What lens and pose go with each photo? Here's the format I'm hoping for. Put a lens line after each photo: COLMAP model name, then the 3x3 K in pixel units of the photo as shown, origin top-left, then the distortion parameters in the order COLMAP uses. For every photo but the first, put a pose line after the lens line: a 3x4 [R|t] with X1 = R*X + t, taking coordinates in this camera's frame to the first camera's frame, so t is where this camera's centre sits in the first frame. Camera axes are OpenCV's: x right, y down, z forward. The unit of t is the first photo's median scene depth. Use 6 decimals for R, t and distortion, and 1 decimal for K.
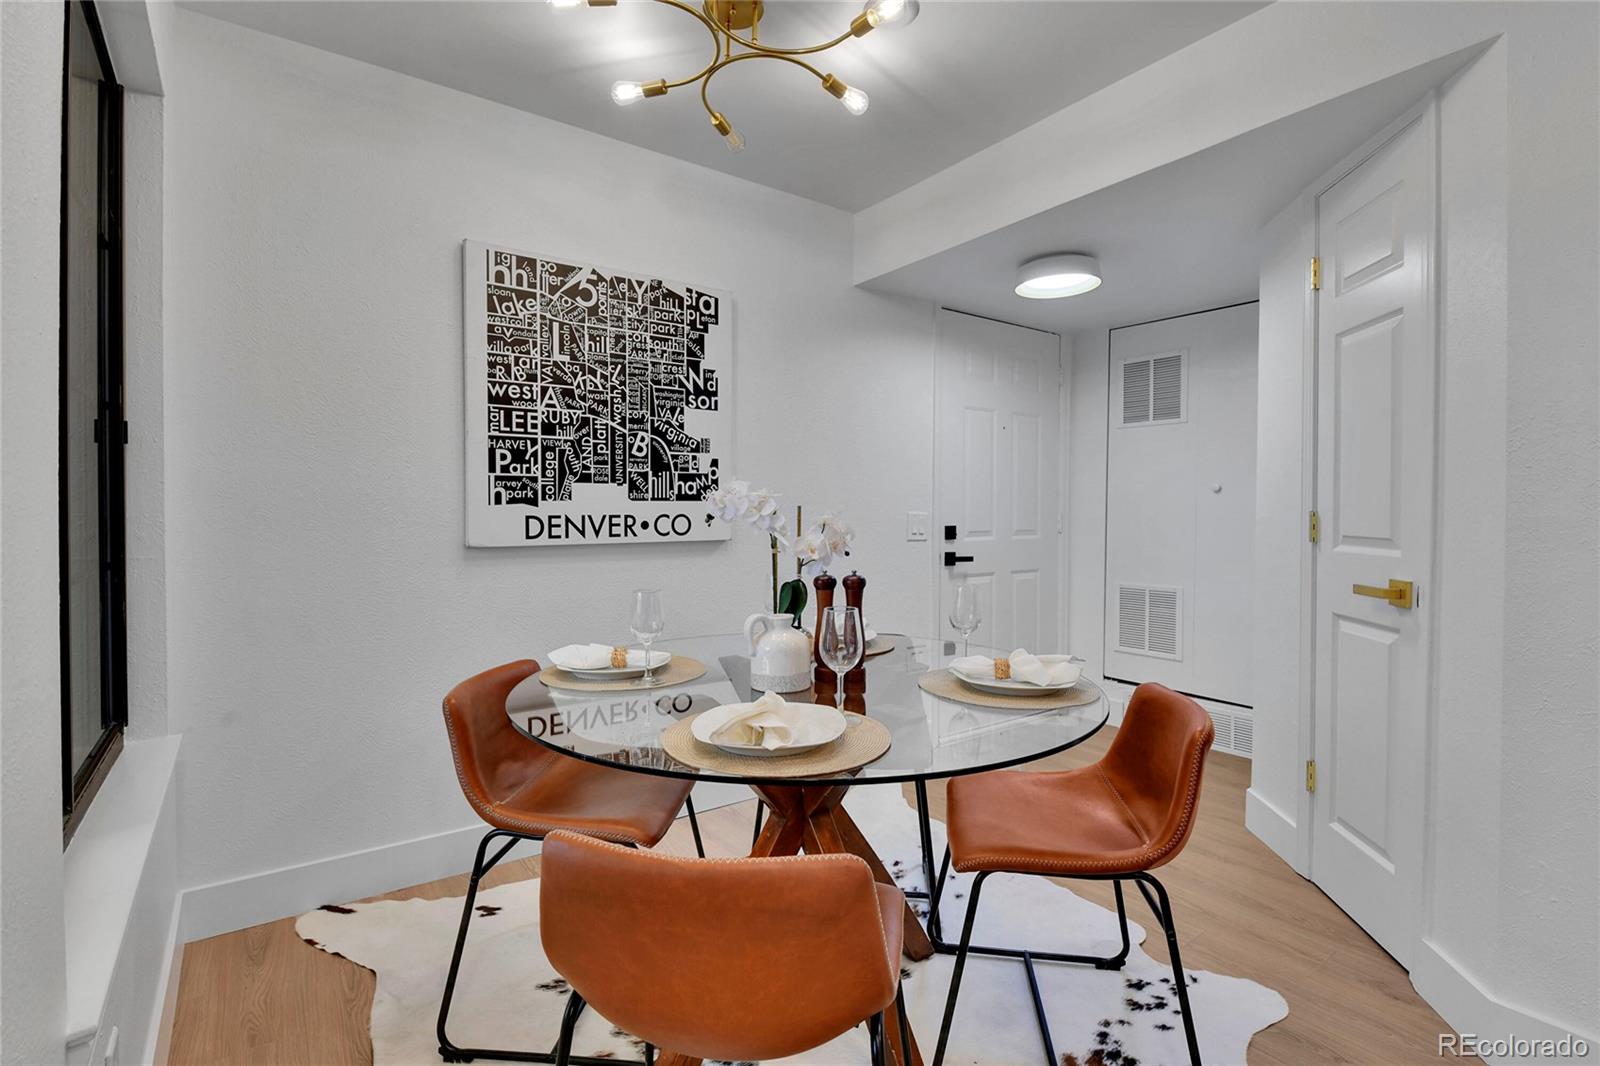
lens RADIAL K [[711.9, 0, 796.6], [0, 711.9, 526.6], [0, 0, 1]] dist [0.001431, -0.000038]
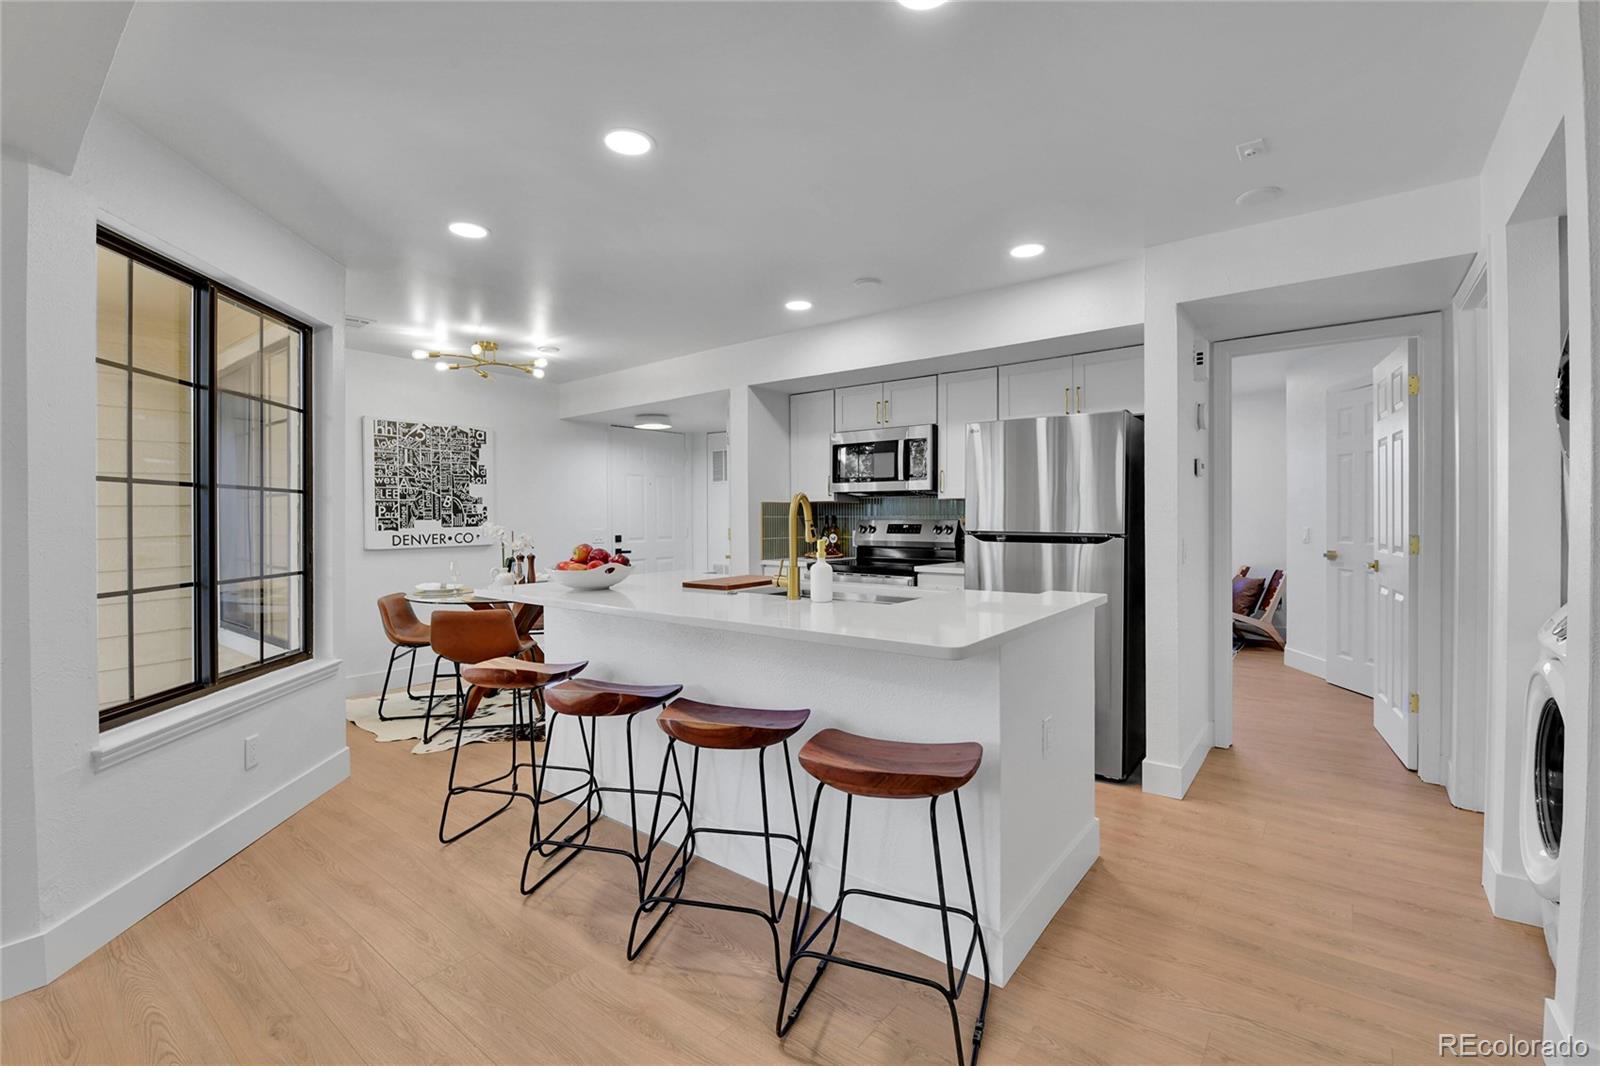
lens RADIAL K [[711.9, 0, 806.9], [0, 711.9, 524.2], [0, 0, 1]] dist [0.001431, -0.000038]
pose [[0.961942, -0.013574, 0.272917, 0.257438], [0.016585, 0.999824, -0.008728, -0.008732], [-0.272751, 0.012923, 0.961998, -1.475962]]
